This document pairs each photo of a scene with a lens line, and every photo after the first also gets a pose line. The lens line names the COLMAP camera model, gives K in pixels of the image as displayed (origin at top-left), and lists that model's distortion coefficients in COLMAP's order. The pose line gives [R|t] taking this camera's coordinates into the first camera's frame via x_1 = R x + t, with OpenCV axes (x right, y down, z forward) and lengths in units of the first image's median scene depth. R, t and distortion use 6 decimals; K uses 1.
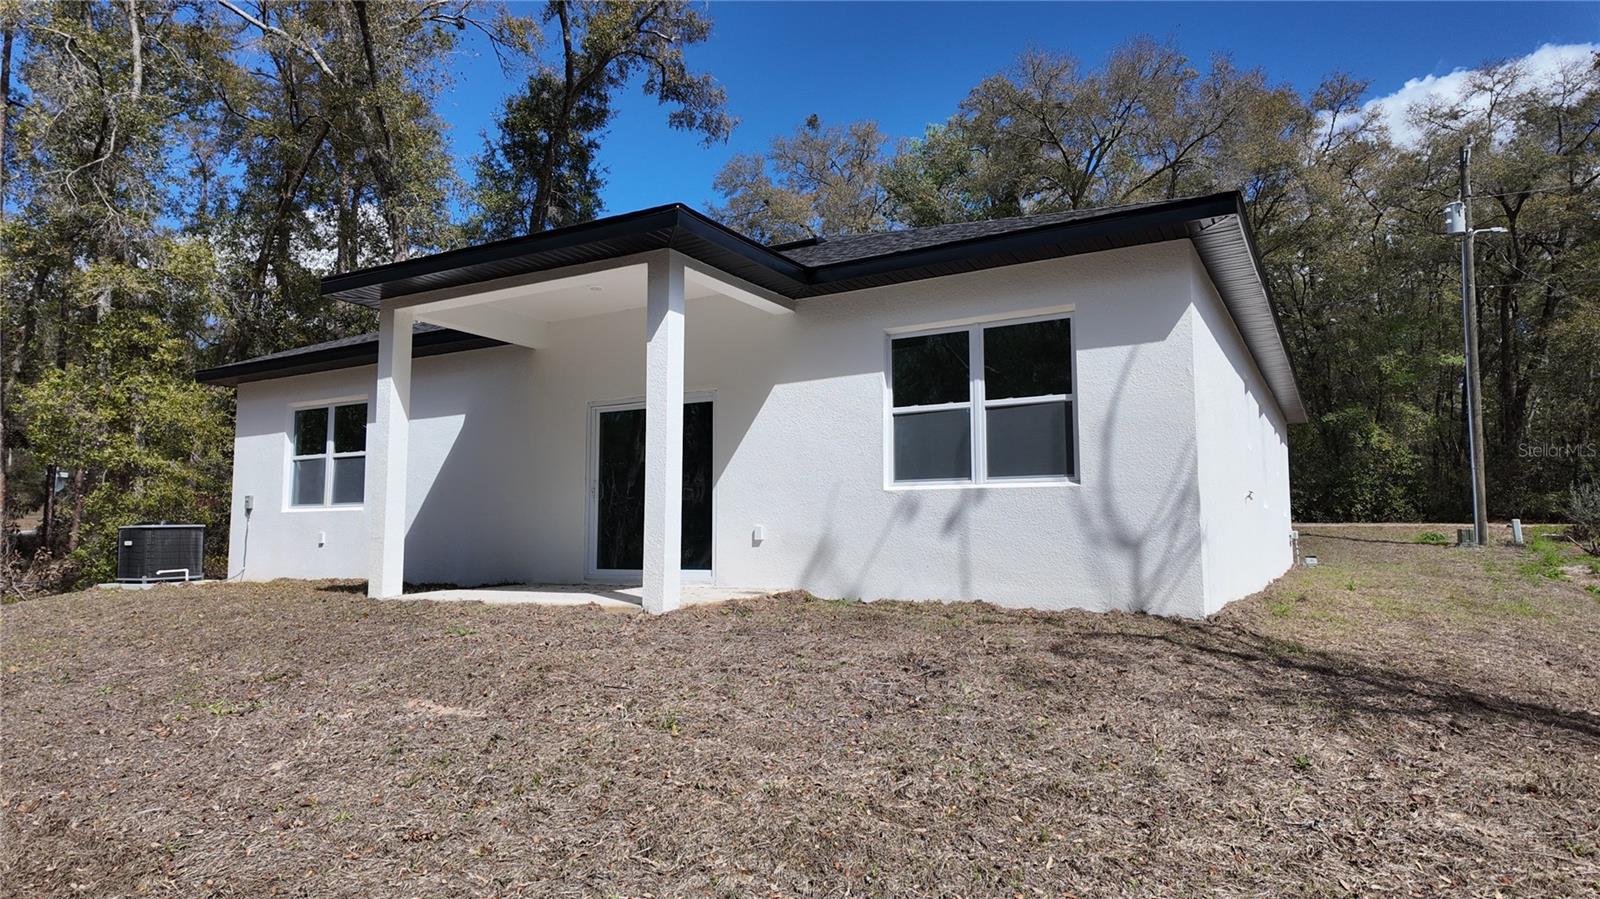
lens RADIAL K [[914.8, 0, 807.2], [0, 914.8, 446.9], [0, 0, 1]] dist [0.018188, -0.003315]
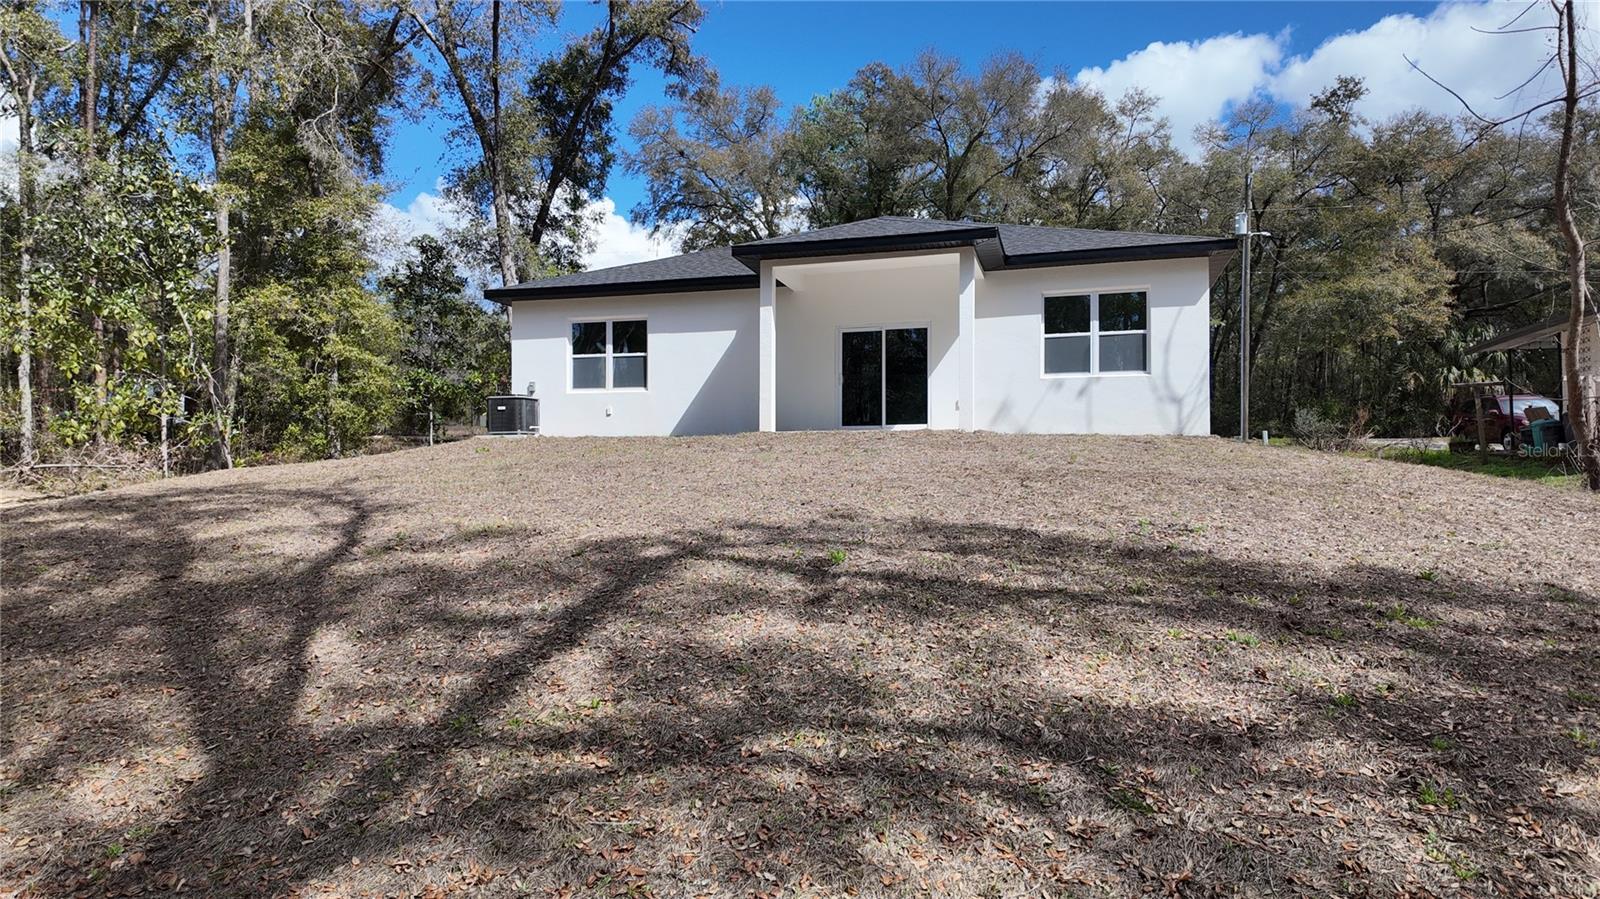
lens RADIAL K [[914.8, 0, 790.5], [0, 914.8, 456.4], [0, 0, 1]] dist [0.018188, -0.003315]
pose [[0.972115, 0.005720, 0.234433, -0.845583], [-0.023996, 0.996881, 0.075179, 0.078136], [-0.233272, -0.078708, 0.969221, -0.718950]]
